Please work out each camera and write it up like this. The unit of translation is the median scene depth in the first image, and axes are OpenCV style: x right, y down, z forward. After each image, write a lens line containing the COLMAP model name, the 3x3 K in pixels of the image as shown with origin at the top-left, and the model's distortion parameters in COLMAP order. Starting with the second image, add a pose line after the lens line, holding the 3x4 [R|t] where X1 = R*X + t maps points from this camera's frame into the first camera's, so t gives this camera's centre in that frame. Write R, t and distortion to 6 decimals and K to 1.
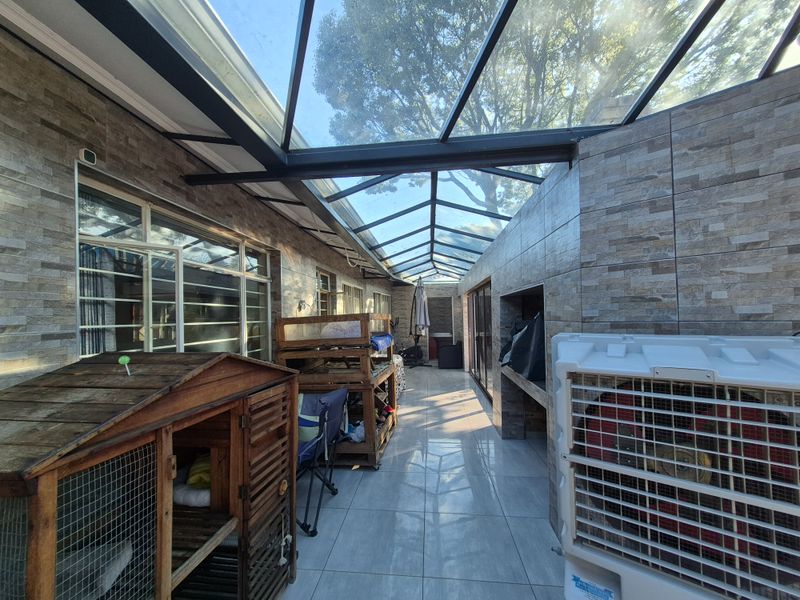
lens RADIAL K [[312.9, 0, 397.1], [0, 312.9, 309.4], [0, 0, 1]] dist [0.001321, -0.000211]
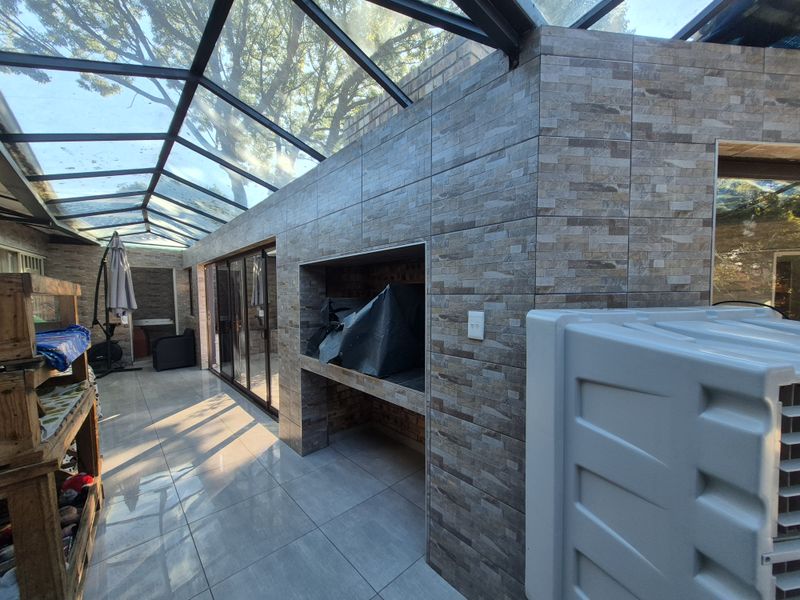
lens RADIAL K [[312.9, 0, 397.1], [0, 312.9, 309.4], [0, 0, 1]] dist [0.001321, -0.000211]
pose [[0.662478, -0.023873, 0.748700, -0.044463], [-0.019533, 0.998602, 0.049126, 0.014586], [-0.748826, -0.047169, 0.661086, 0.239287]]
